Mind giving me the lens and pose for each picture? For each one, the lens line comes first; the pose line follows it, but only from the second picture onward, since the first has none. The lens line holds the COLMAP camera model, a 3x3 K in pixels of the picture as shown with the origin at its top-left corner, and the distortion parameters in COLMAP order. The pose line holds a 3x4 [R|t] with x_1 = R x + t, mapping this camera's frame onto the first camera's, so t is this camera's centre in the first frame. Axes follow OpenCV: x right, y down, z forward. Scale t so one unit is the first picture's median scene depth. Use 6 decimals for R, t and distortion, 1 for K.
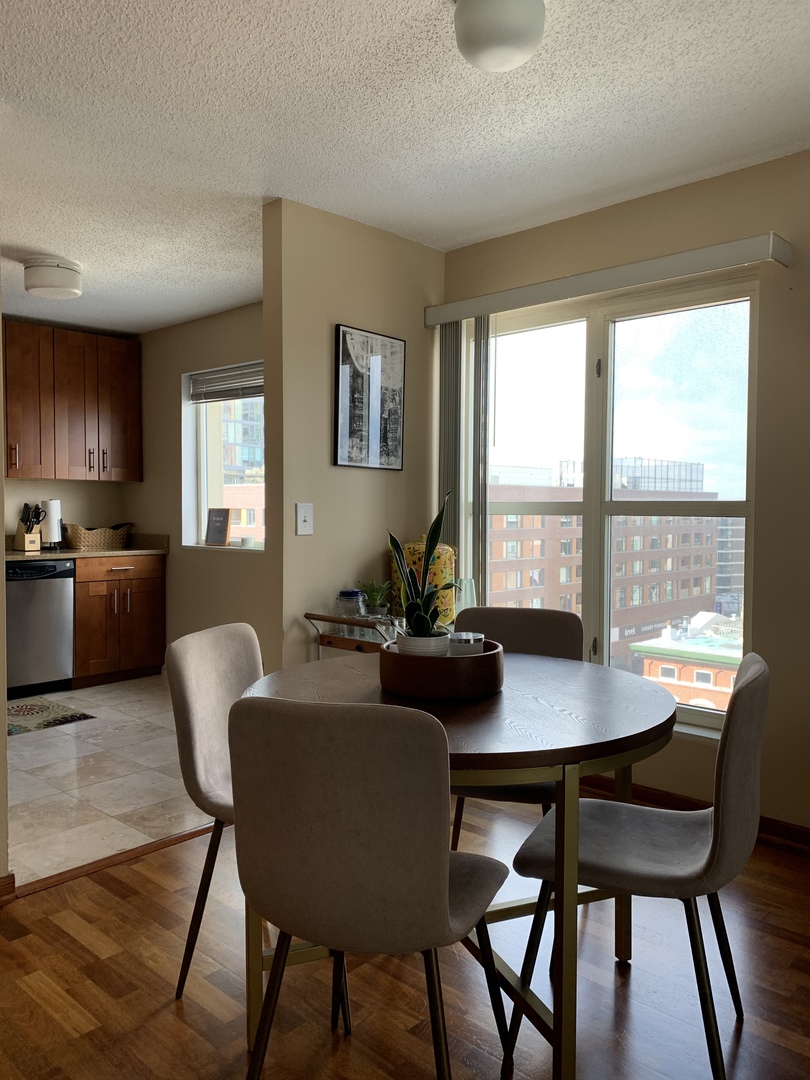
lens RADIAL K [[810.3, 0, 421.5], [0, 810.3, 561.4], [0, 0, 1]] dist [0.028954, -0.034183]
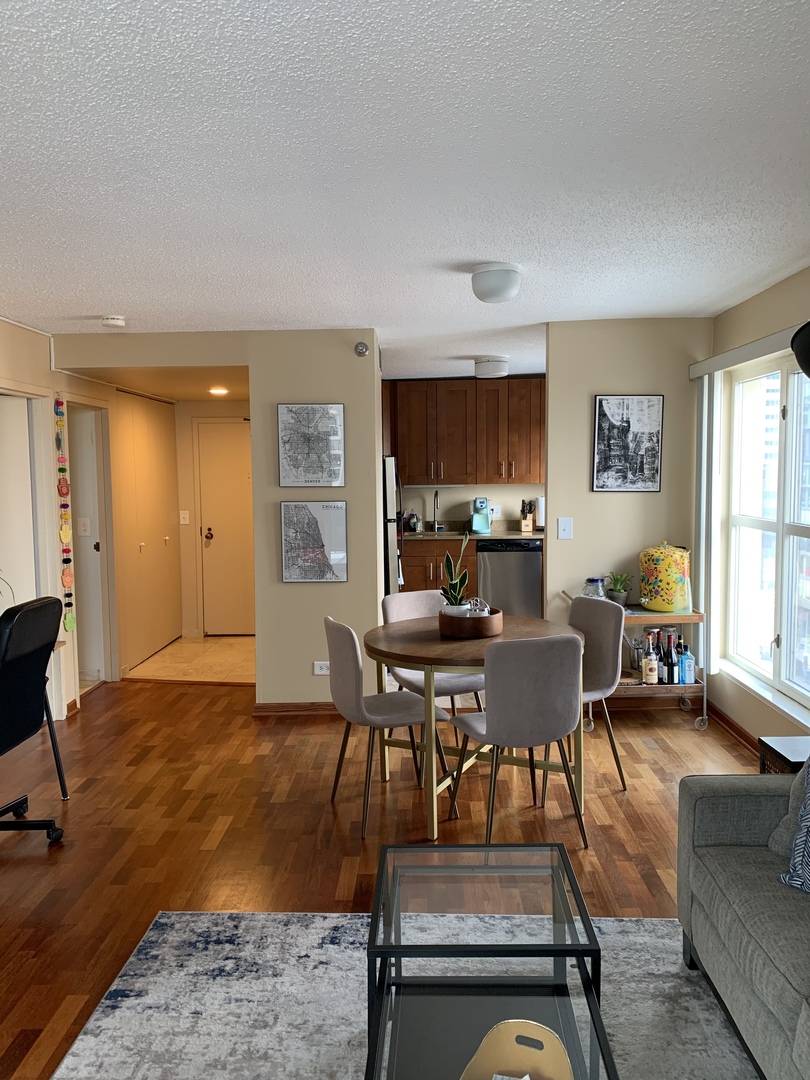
lens RADIAL K [[810.3, 0, 404.1], [0, 810.3, 537.9], [0, 0, 1]] dist [0.028954, -0.034183]
pose [[0.660185, 0.053842, -0.749170, 0.717163], [-0.040278, 0.998530, 0.036269, -0.069745], [0.750022, 0.006231, 0.661384, -0.200339]]
